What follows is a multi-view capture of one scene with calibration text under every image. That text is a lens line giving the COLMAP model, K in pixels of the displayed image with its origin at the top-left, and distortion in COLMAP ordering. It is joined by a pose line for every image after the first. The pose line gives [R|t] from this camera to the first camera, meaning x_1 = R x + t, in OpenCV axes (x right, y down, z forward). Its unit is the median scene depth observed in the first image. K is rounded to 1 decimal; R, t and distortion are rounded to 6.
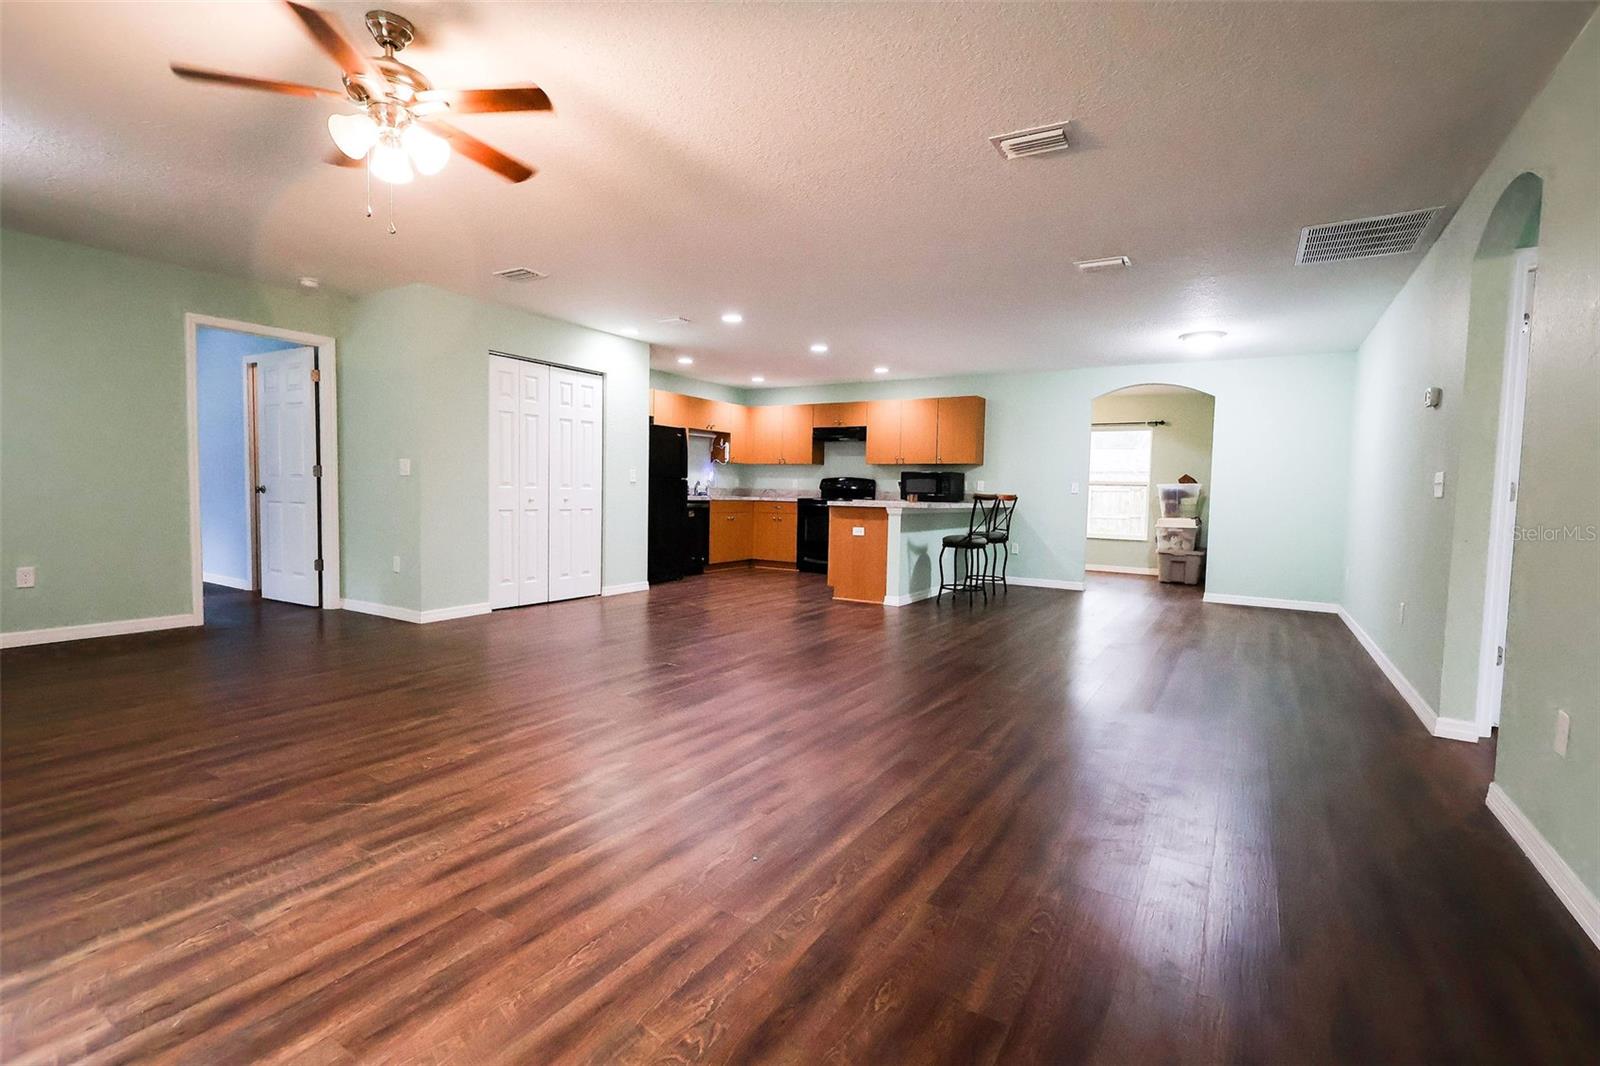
lens RADIAL K [[745.2, 0, 804.3], [0, 745.2, 535.6], [0, 0, 1]] dist [0.003745, 0.000030]
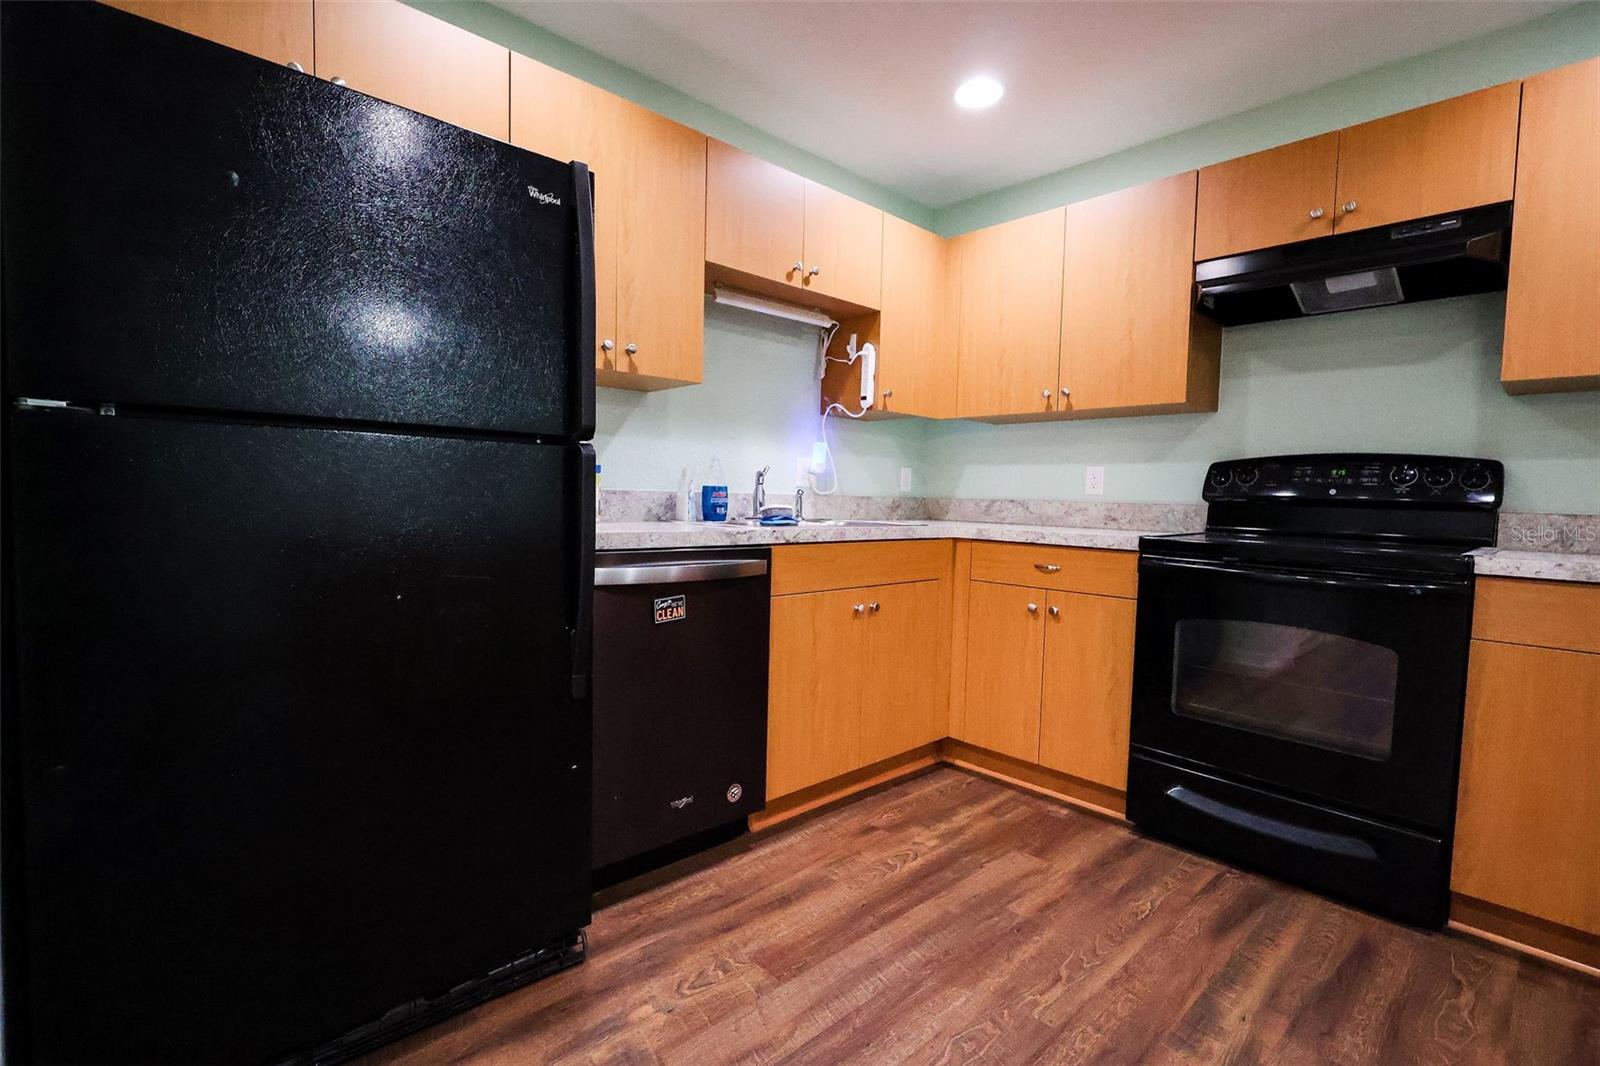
lens RADIAL K [[745.2, 0, 804.3], [0, 745.2, 535.6], [0, 0, 1]] dist [0.003745, 0.000030]
pose [[0.964877, 0.016390, -0.262190, -0.053553], [-0.019767, 0.999752, -0.010251, -0.048116], [0.261957, 0.015074, 0.964962, 0.772790]]
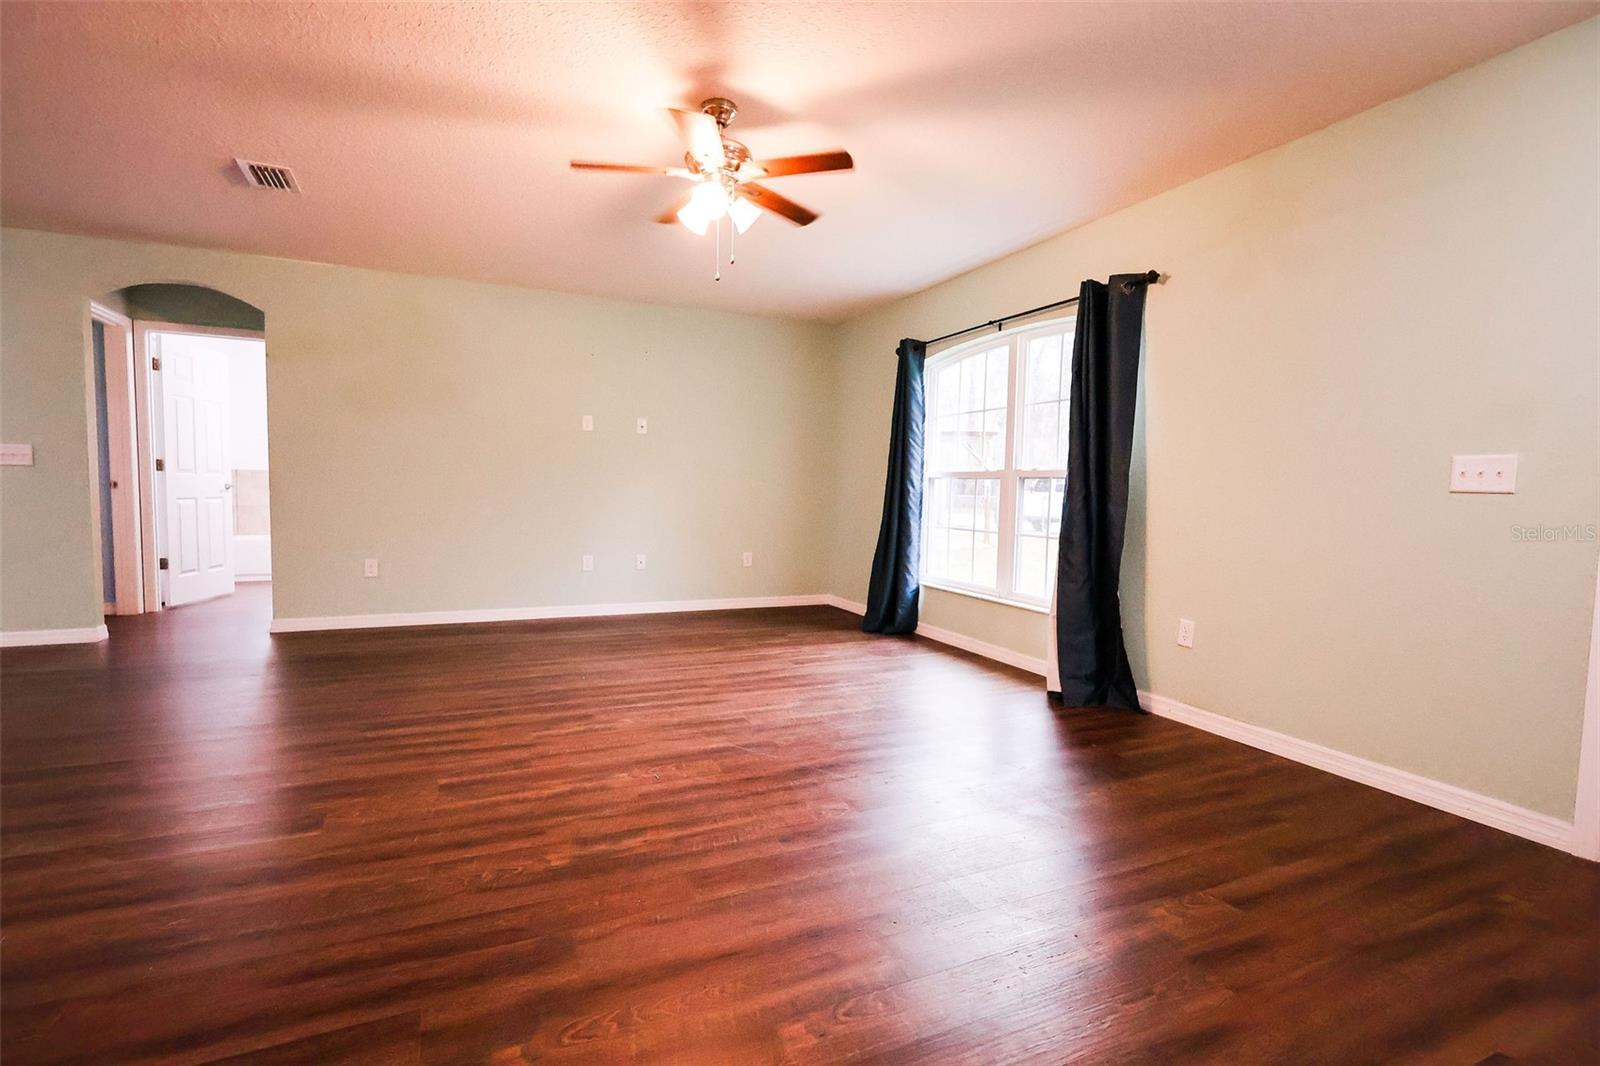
lens RADIAL K [[734.1, 0, 804.2], [0, 734.1, 536.6], [0, 0, 1]] dist [-0.000200, -0.000508]
pose [[-0.833242, -0.077174, 0.547495, -0.359185], [-0.005987, 0.991412, 0.130637, -0.039597], [-0.552875, 0.105574, -0.826549, 0.517135]]
